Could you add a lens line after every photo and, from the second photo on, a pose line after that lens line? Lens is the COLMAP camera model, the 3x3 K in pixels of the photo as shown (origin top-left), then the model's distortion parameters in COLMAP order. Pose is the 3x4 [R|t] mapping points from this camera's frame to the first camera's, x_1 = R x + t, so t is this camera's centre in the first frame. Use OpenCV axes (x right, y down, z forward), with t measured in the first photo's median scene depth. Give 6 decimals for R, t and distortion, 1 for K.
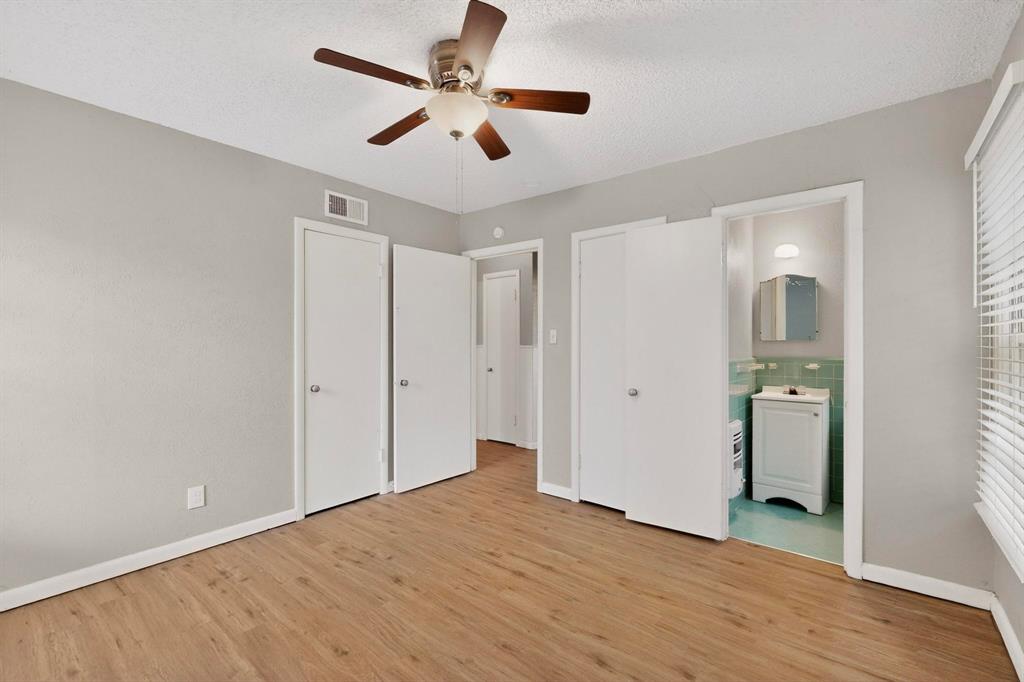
lens RADIAL K [[450.2, 0, 514.8], [0, 450.2, 342.8], [0, 0, 1]] dist [0.009736, -0.000792]
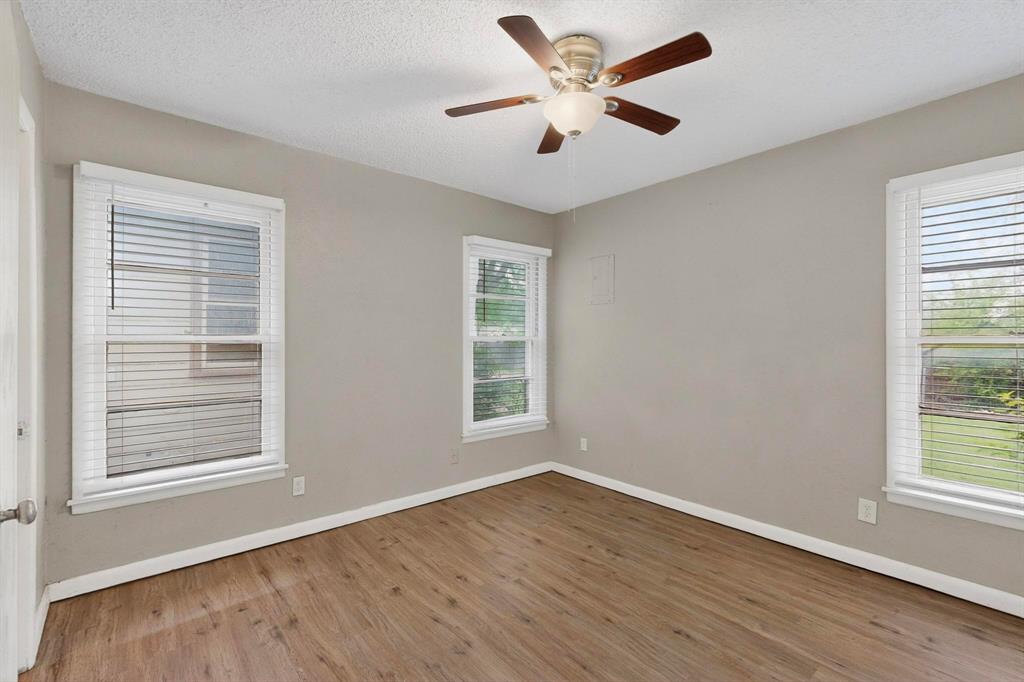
lens RADIAL K [[450.2, 0, 513.9], [0, 450.2, 339.0], [0, 0, 1]] dist [0.009736, -0.000792]
pose [[-0.984206, -0.000308, 0.177024, -0.128390], [-0.000858, 0.999995, -0.003032, -0.002114], [-0.177022, -0.003136, -0.984202, 1.466638]]
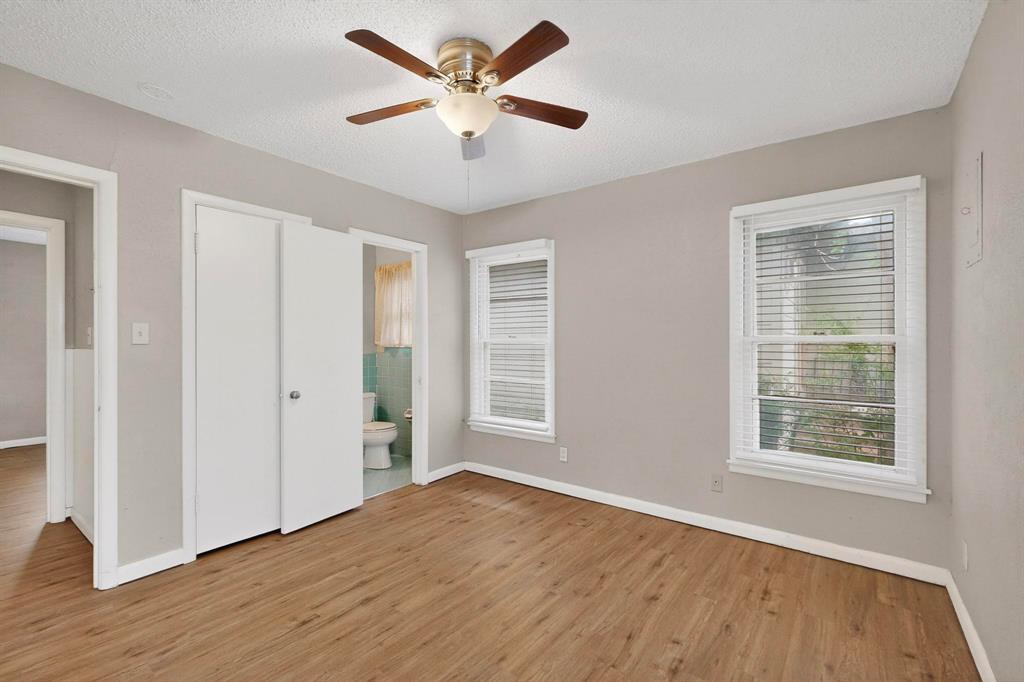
lens RADIAL K [[450.2, 0, 512.4], [0, 450.2, 341.7], [0, 0, 1]] dist [0.009736, -0.000792]
pose [[-0.033938, -0.001728, 0.999422, -0.828627], [0.000024, 0.999999, 0.001729, -0.003415], [-0.999424, 0.000083, -0.033938, 0.686224]]
